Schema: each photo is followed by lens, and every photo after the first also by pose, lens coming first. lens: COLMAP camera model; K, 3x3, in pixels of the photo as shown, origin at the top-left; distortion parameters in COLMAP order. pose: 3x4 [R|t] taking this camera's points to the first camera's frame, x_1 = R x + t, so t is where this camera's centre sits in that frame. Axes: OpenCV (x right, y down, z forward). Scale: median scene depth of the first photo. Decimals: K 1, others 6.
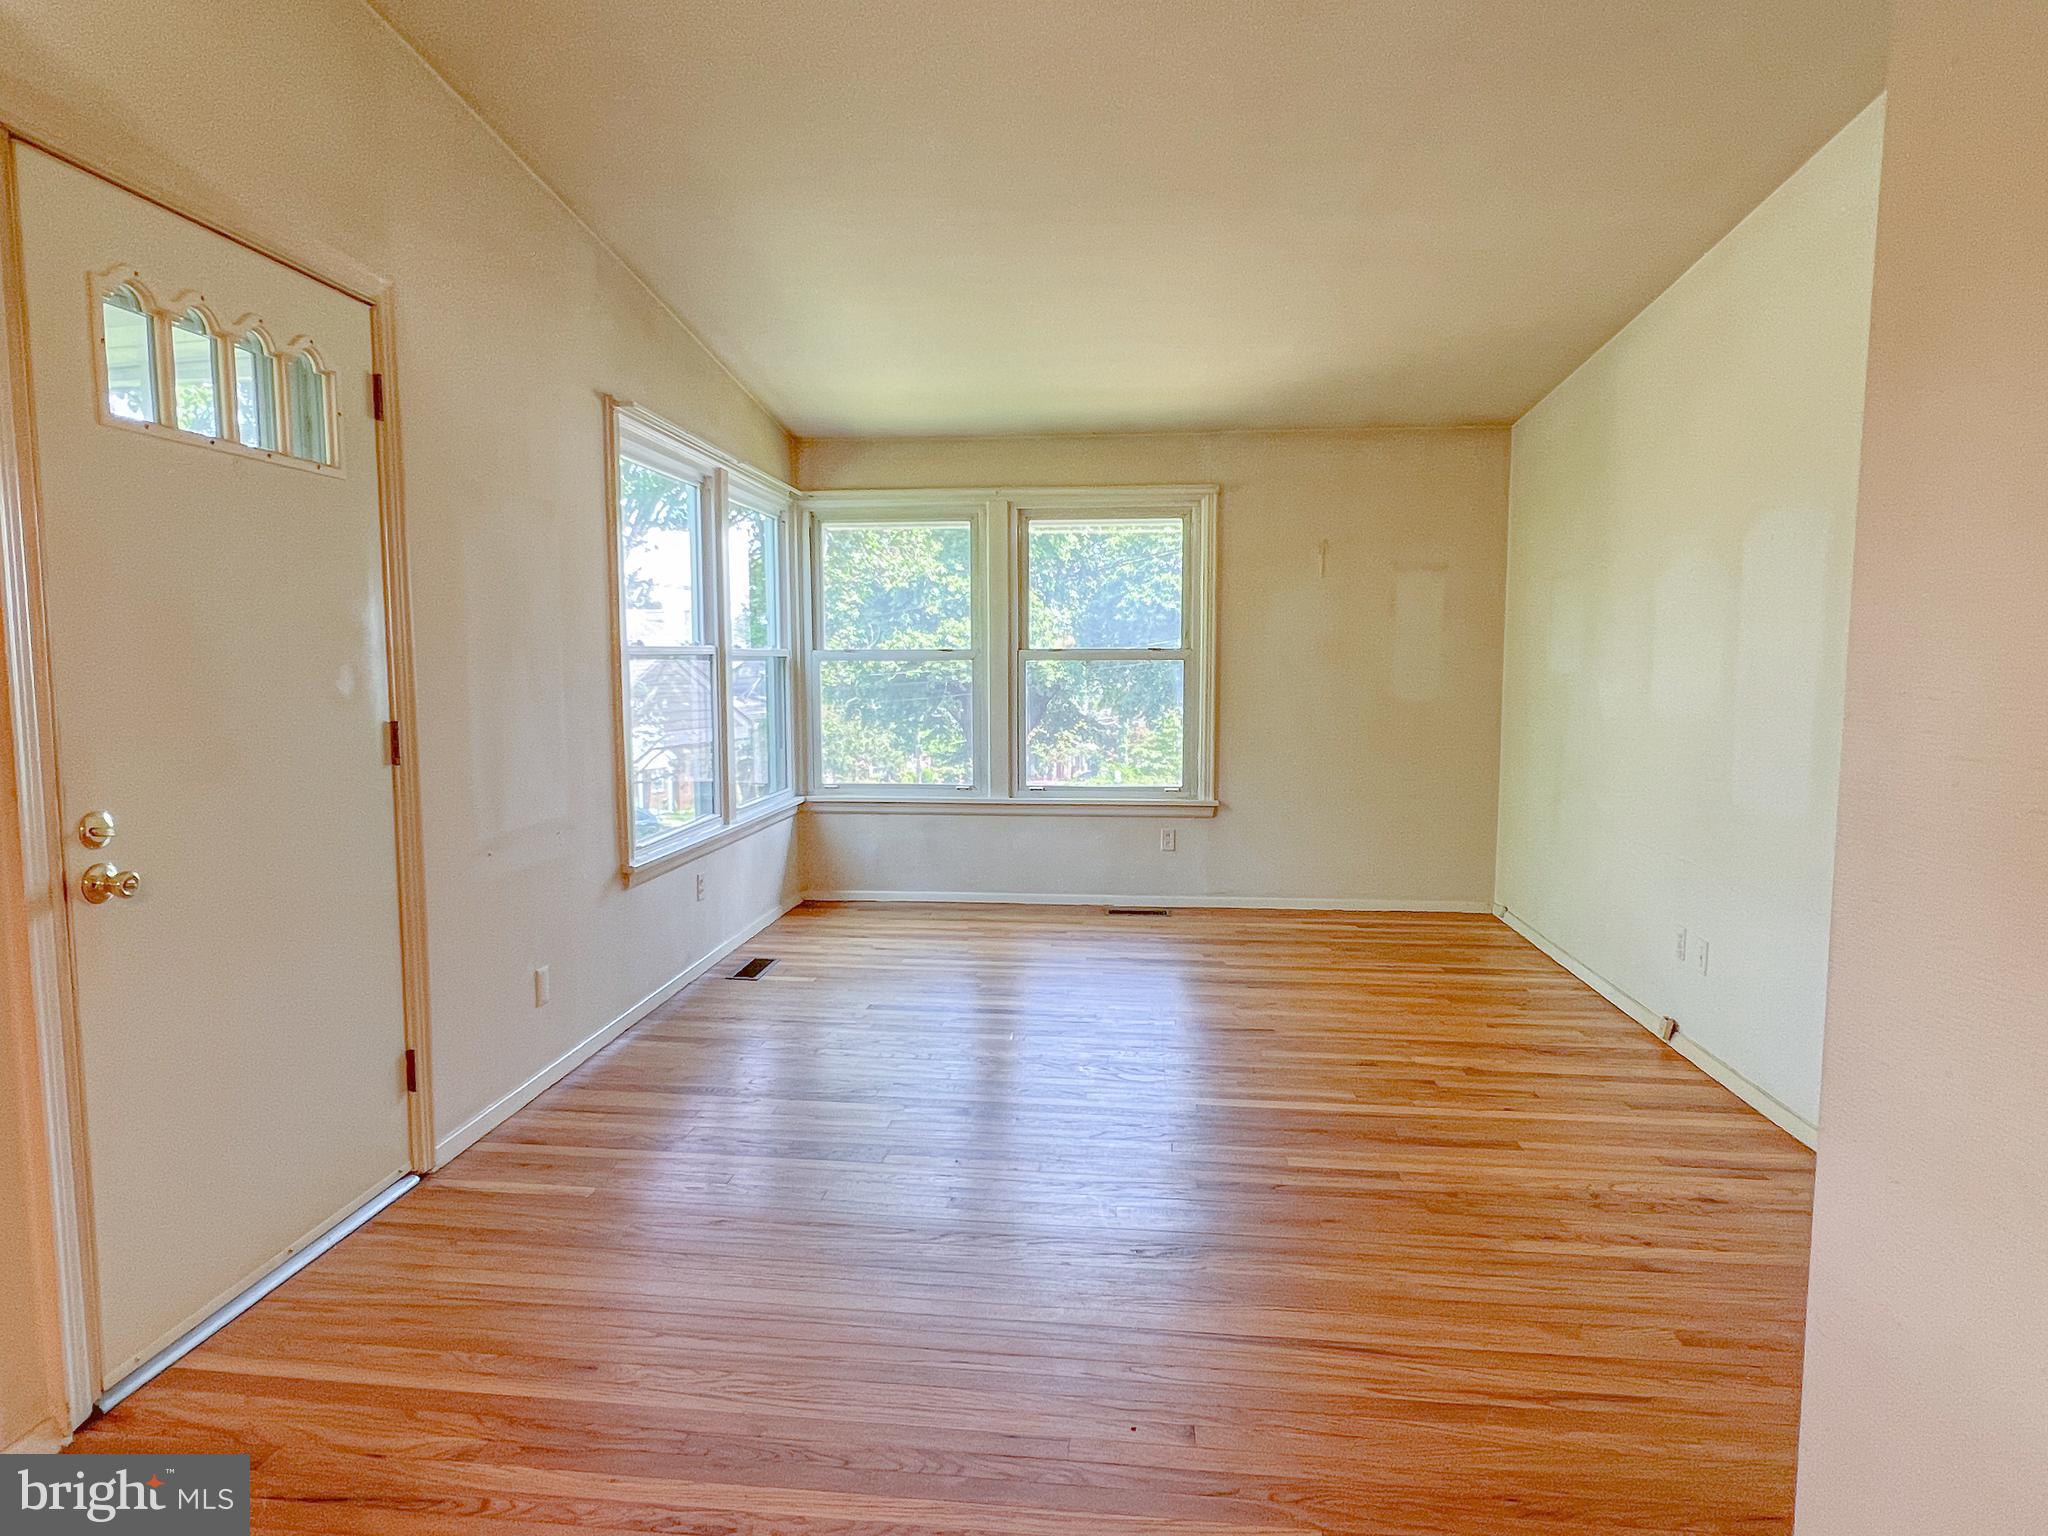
lens RADIAL K [[1175.8, 0, 1024.0], [0, 1175.8, 768.0], [0, 0, 1]] dist [0.023920, -0.000177]
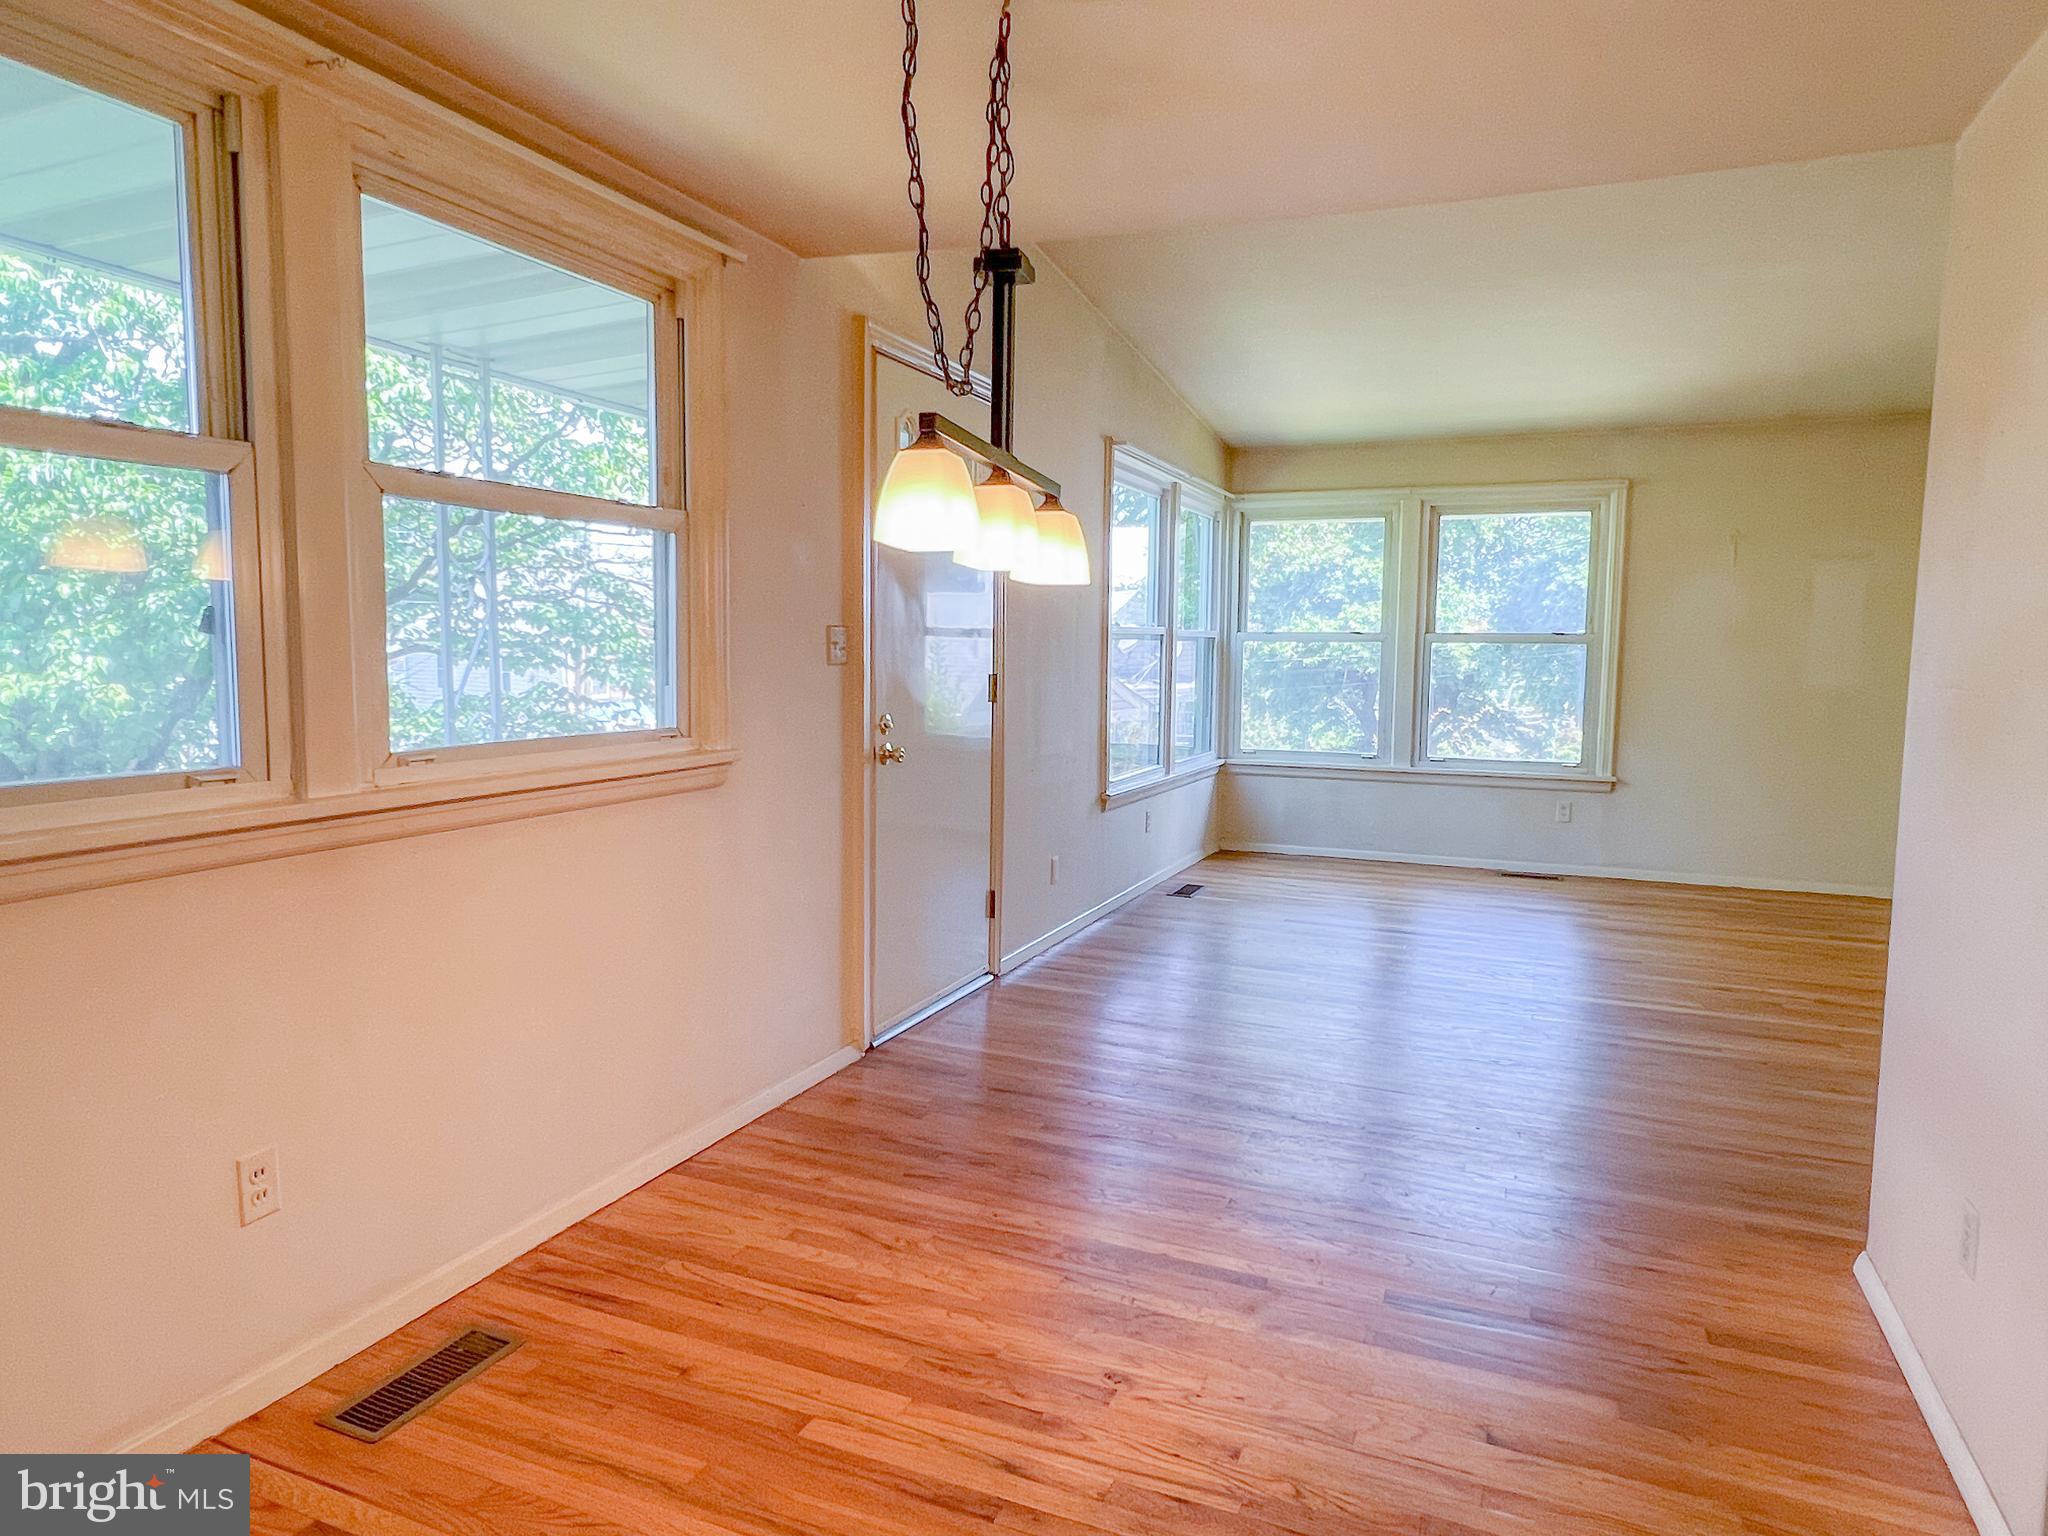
lens RADIAL K [[1321.7, 0, 1000.1], [0, 1321.7, 768.2], [0, 0, 1]] dist [-0.004274, -0.001246]
pose [[0.950132, 0.039817, -0.309295, 0.004454], [-0.040154, 0.999180, 0.005281, 0.036186], [0.309252, 0.007402, 0.950951, -0.305226]]
